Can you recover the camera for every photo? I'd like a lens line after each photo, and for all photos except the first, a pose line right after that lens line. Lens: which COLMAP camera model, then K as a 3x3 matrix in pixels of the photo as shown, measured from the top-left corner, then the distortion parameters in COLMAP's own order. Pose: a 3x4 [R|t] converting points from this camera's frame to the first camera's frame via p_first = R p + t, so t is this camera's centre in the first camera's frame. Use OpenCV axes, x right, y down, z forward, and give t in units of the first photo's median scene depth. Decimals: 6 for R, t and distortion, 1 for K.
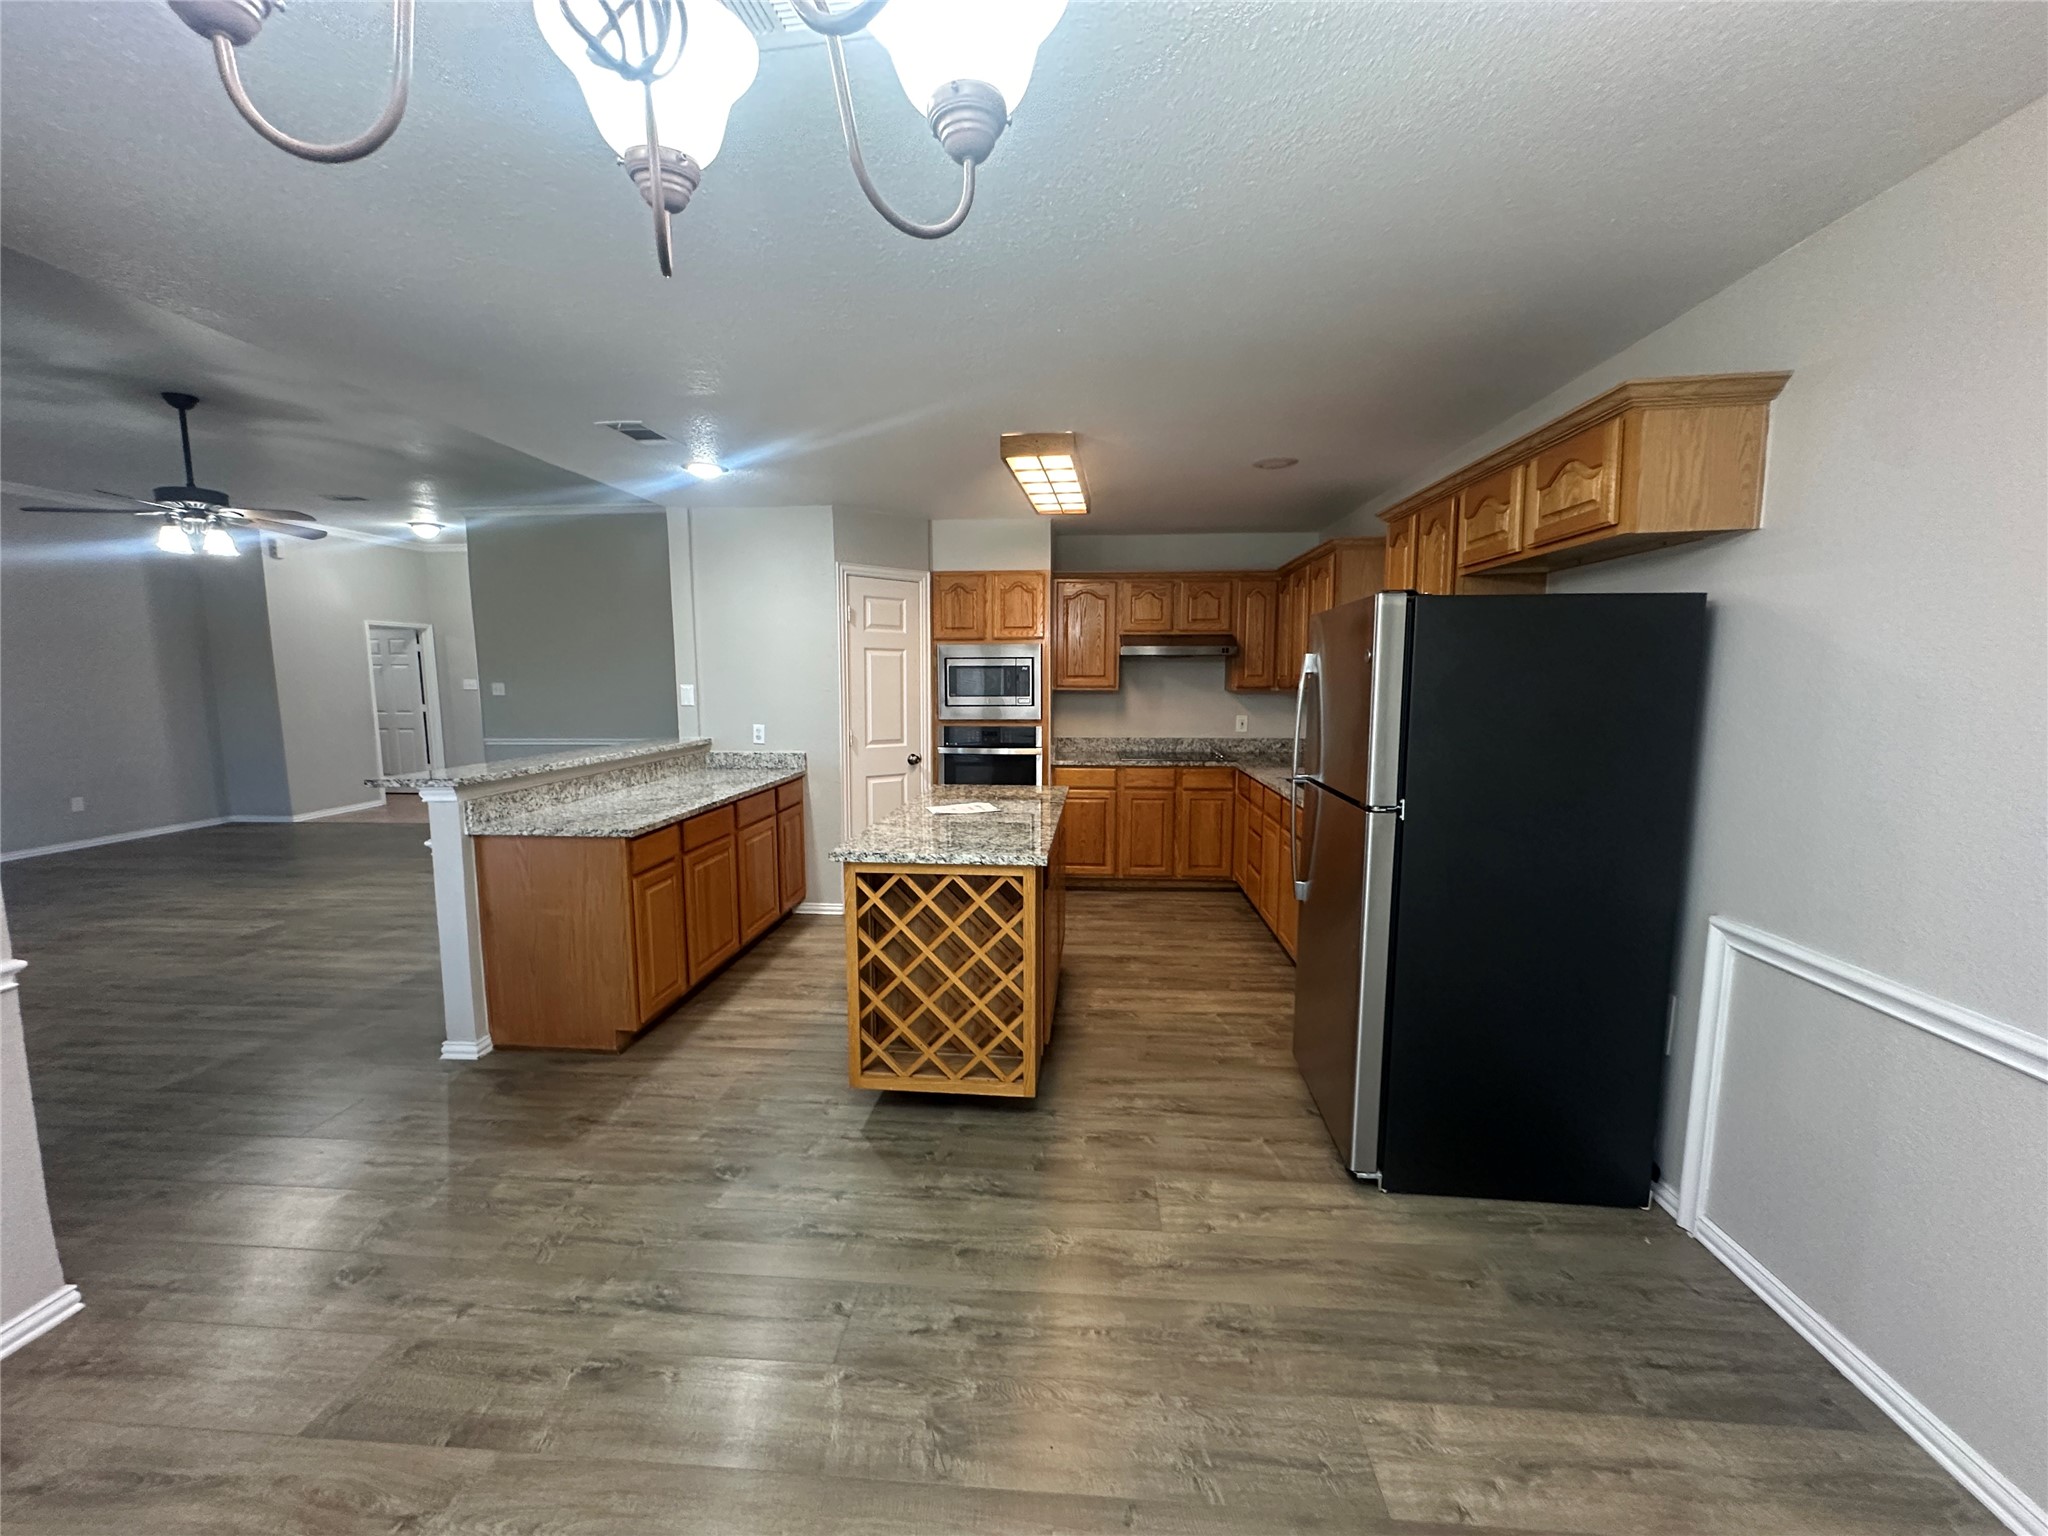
lens RADIAL K [[822.3, 0, 1015.3], [0, 822.3, 774.4], [0, 0, 1]] dist [0.000279, 0.000713]
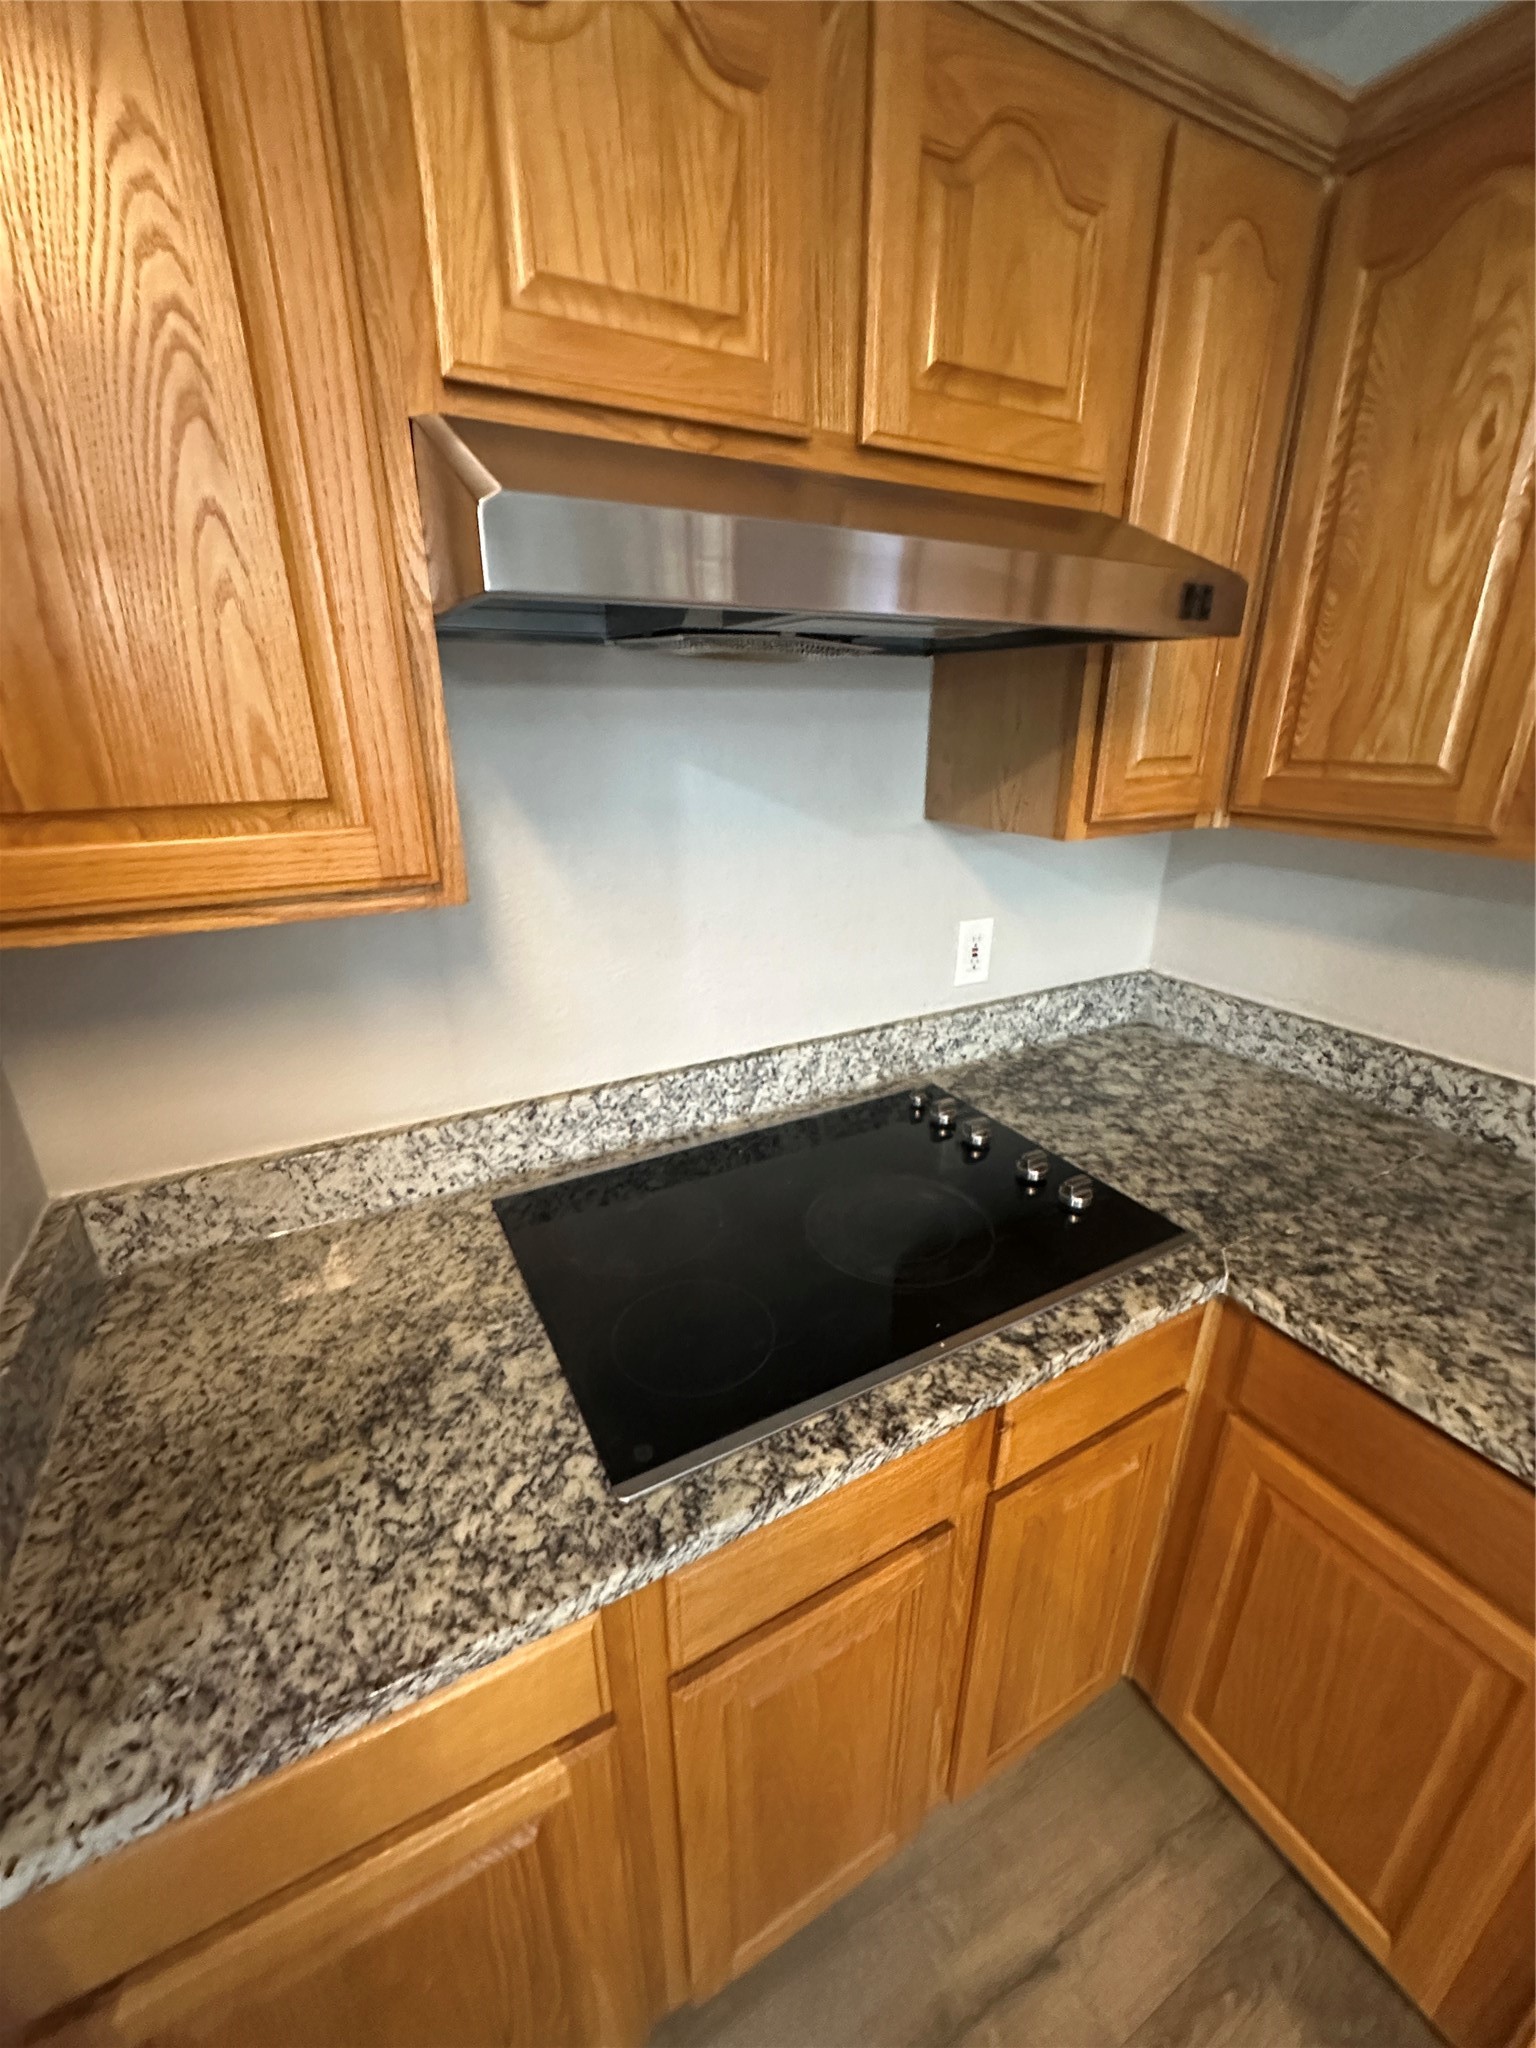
lens RADIAL K [[822.3, 0, 765.9], [0, 822.3, 1011.6], [0, 0, 1]] dist [0.000279, 0.000713]
pose [[0.833090, -0.195008, 0.517622, 0.104824], [0.066183, 0.964213, 0.256736, -0.131604], [-0.549163, -0.179626, 0.816183, 0.972209]]
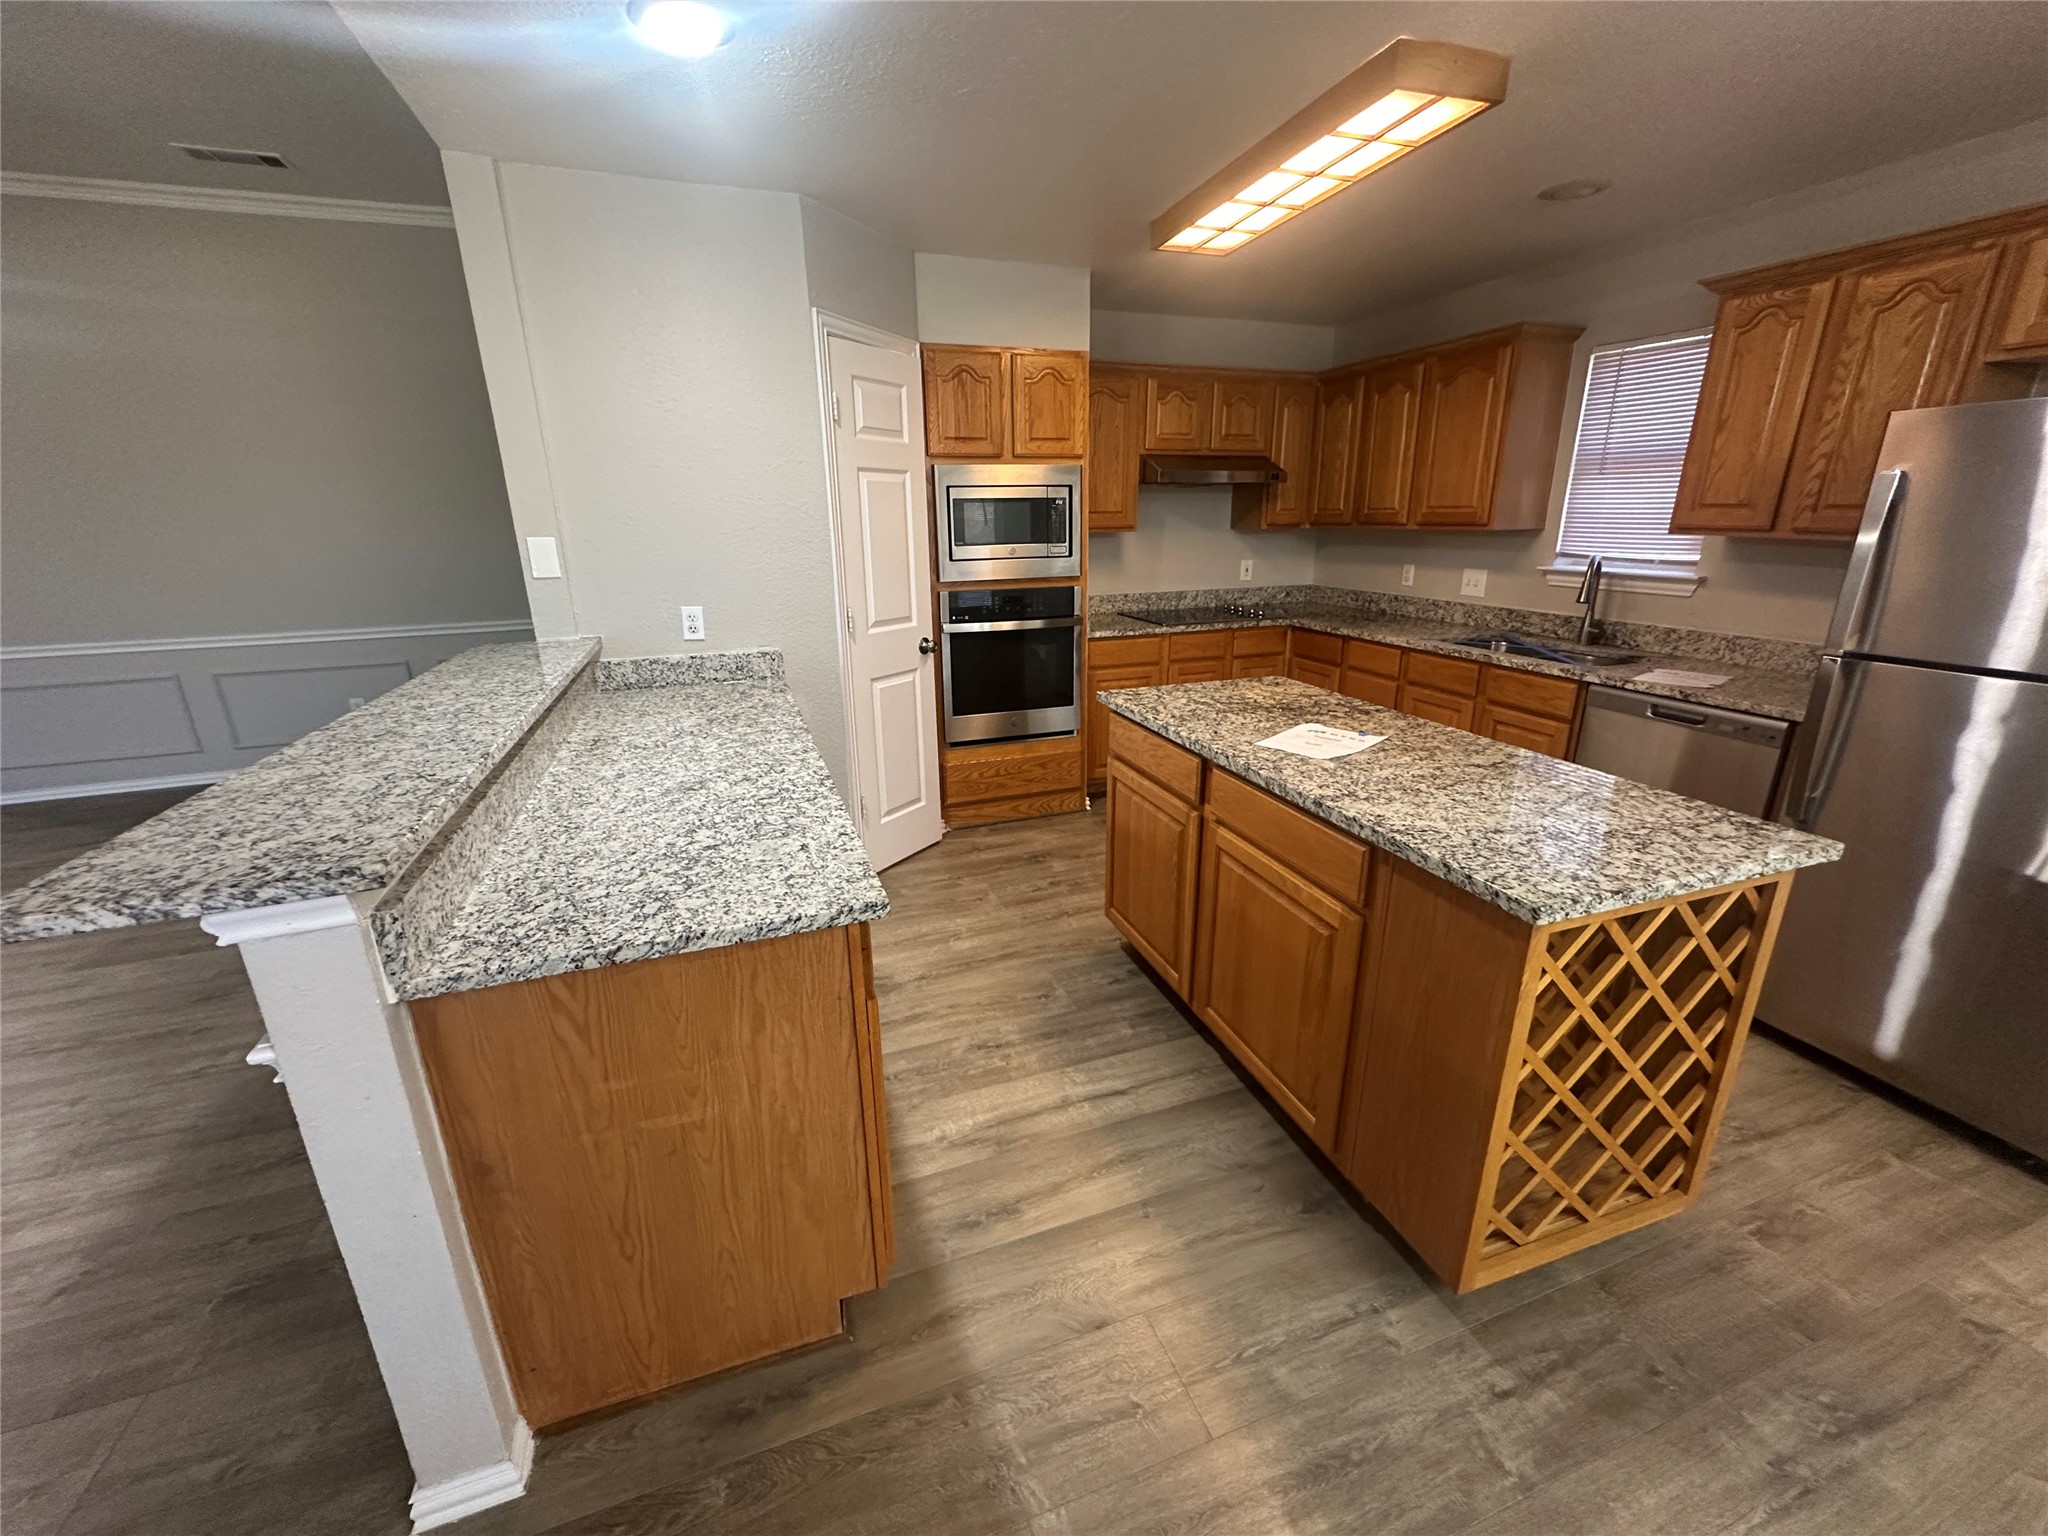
lens RADIAL K [[822.3, 0, 1016.2], [0, 822.3, 767.5], [0, 0, 1]] dist [0.000279, 0.000713]
pose [[0.907290, -0.133999, 0.398584, -0.349052], [0.059601, 0.979278, 0.193552, -0.047883], [-0.416260, -0.151852, 0.896476, 0.373905]]
